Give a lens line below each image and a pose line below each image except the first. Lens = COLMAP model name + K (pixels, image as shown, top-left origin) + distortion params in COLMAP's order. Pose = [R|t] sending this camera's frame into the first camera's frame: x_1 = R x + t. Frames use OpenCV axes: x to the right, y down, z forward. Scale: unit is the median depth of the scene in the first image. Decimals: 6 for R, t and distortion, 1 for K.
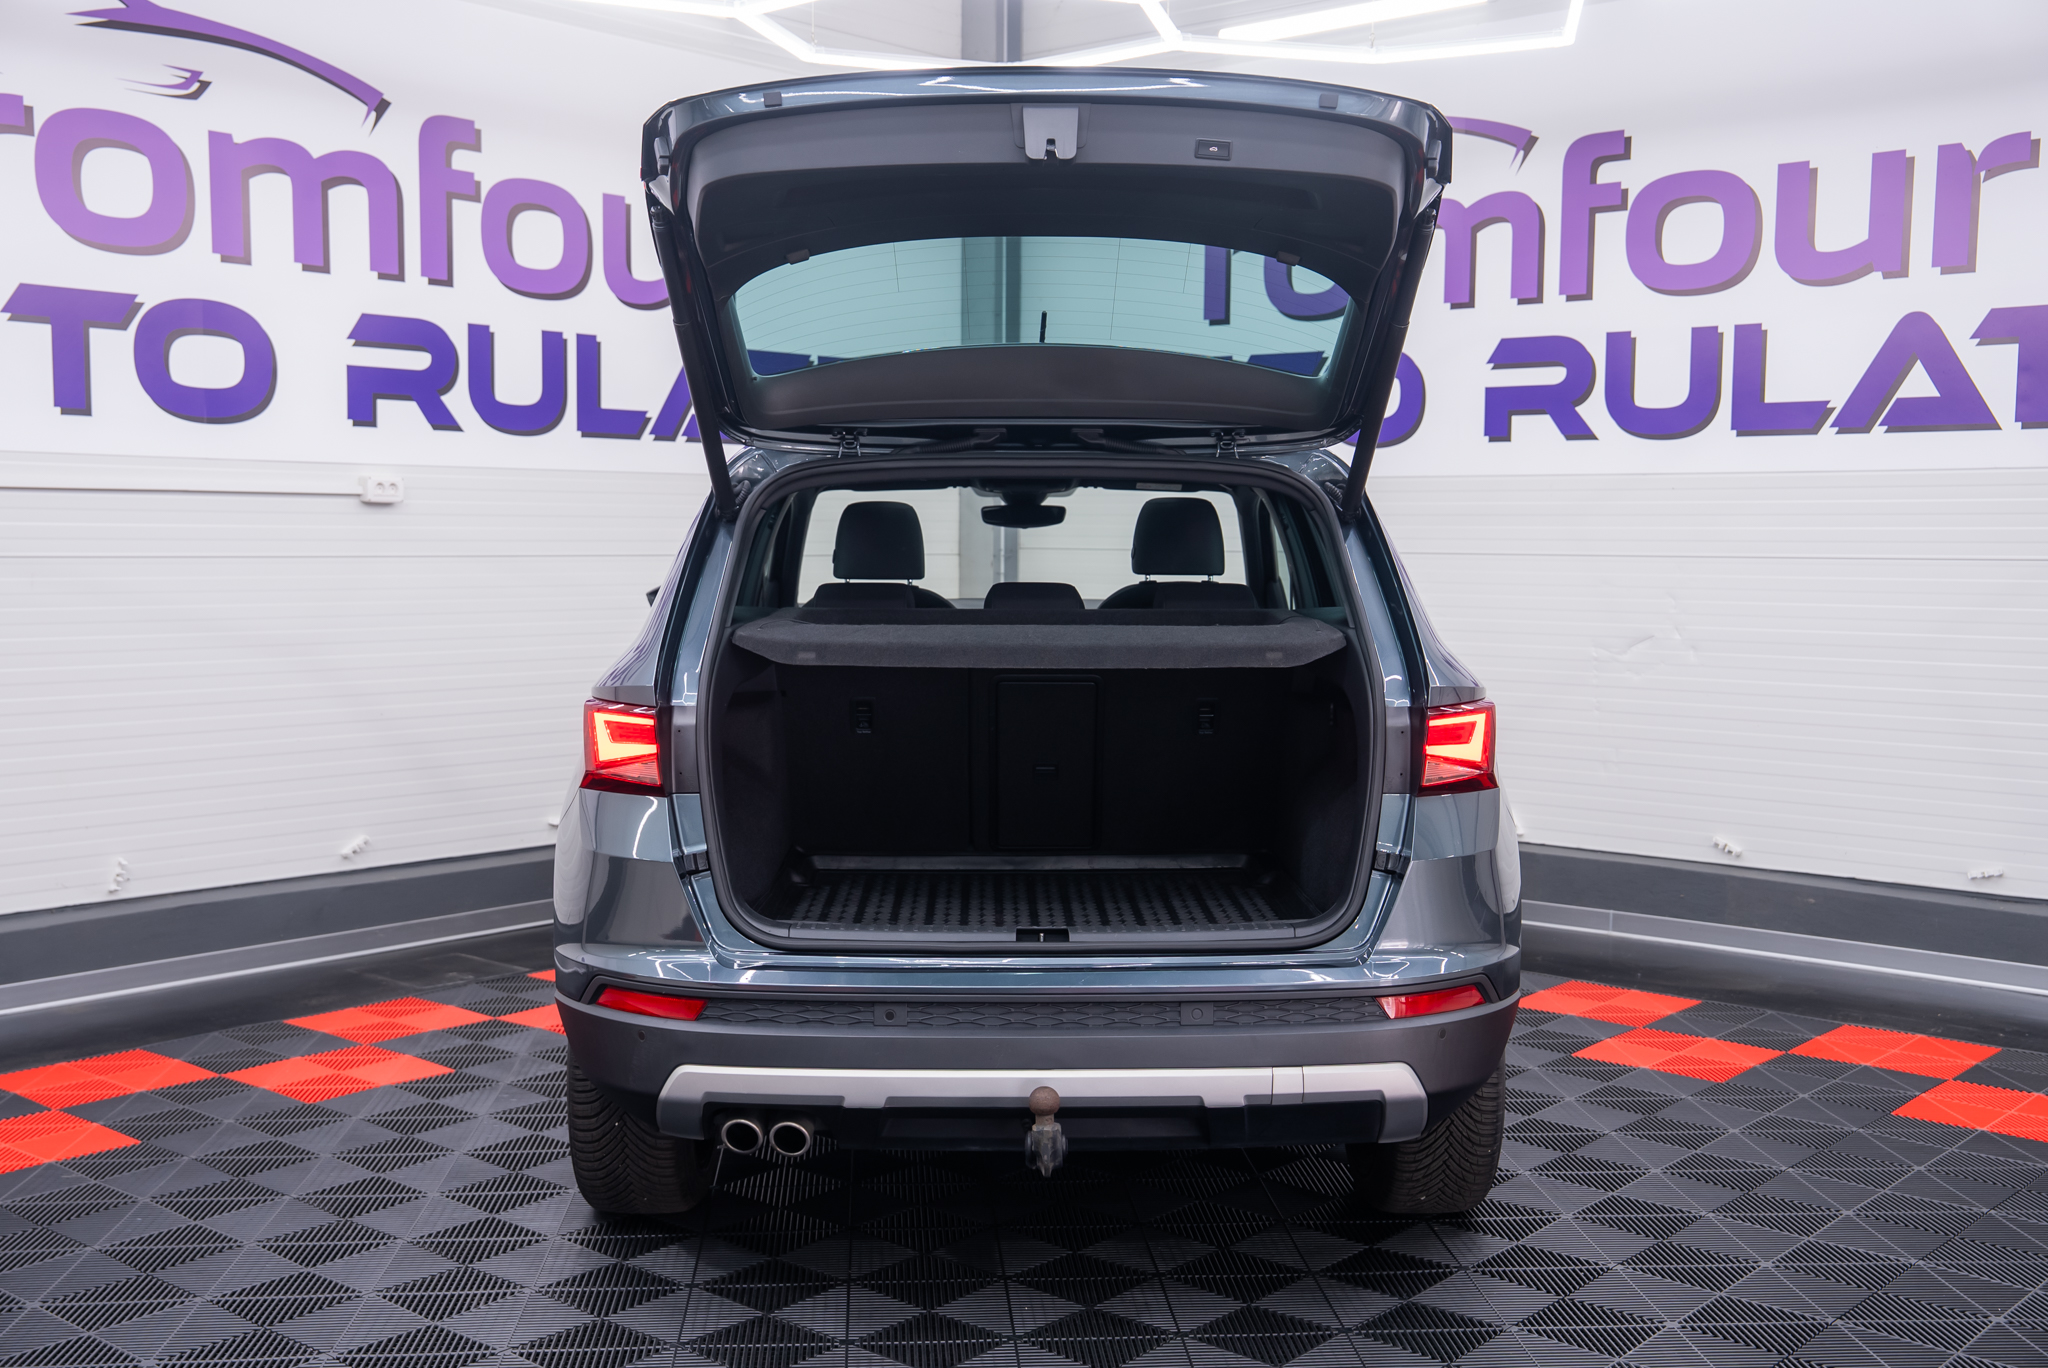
lens RADIAL K [[2282.0, 0, 1051.8], [0, 2282.0, 671.8], [0, 0, 1]] dist [0.056304, 0.000000]
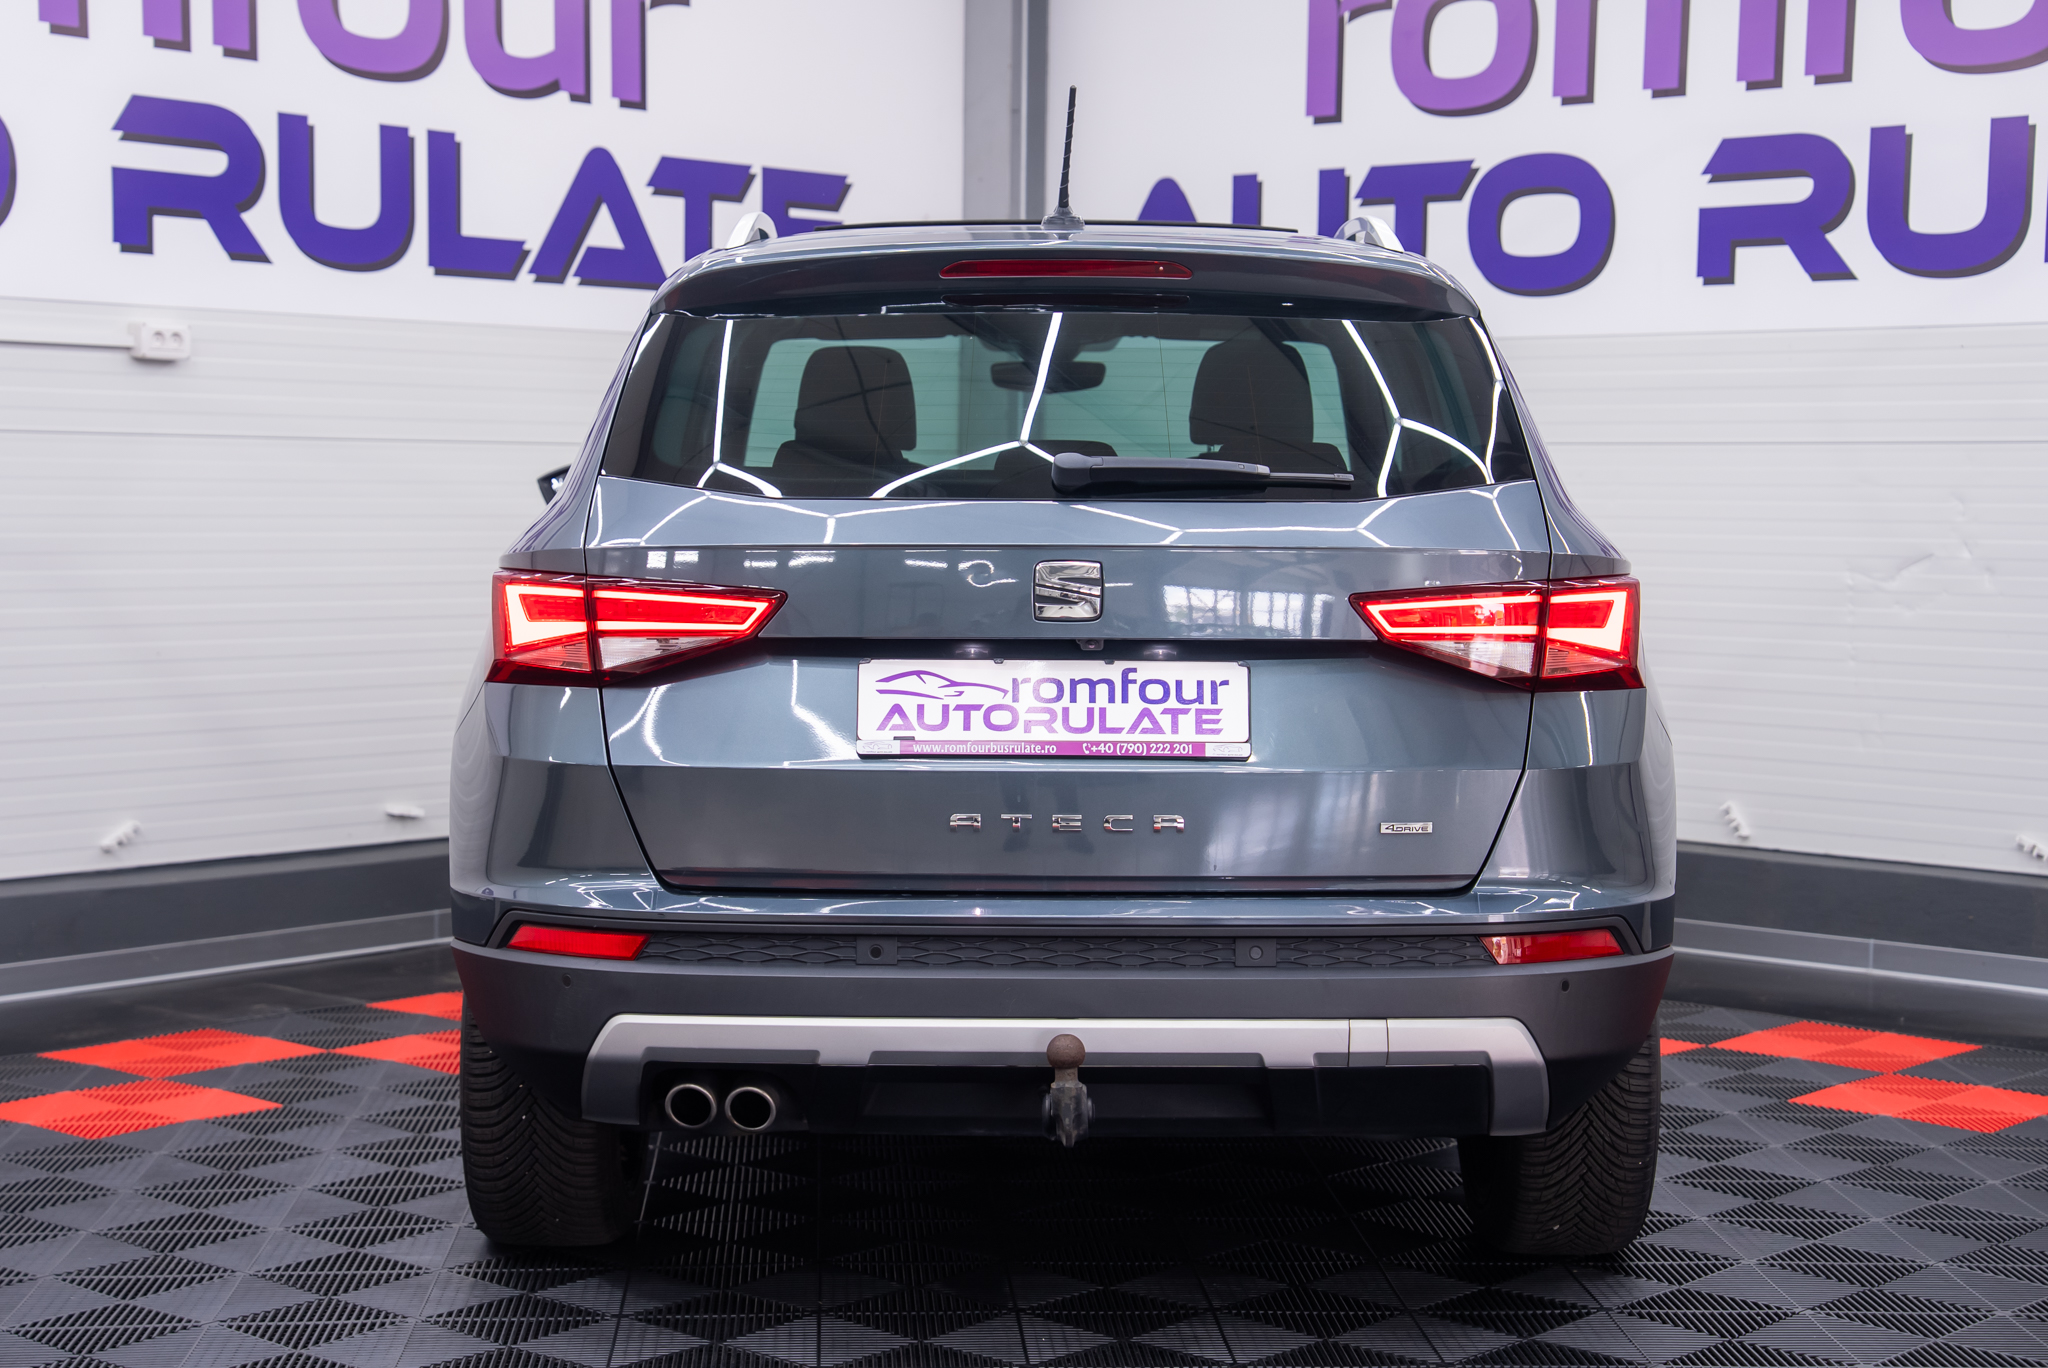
lens RADIAL K [[3569.2, 0, 1038.2], [0, 3569.2, 667.5], [0, 0, 1]] dist [0.267049, 0.000000]
pose [[0.999847, 0.004620, -0.016842, 0.003883], [-0.004745, 0.999961, -0.007382, 0.030596], [0.016807, 0.007461, 0.999831, -0.138924]]
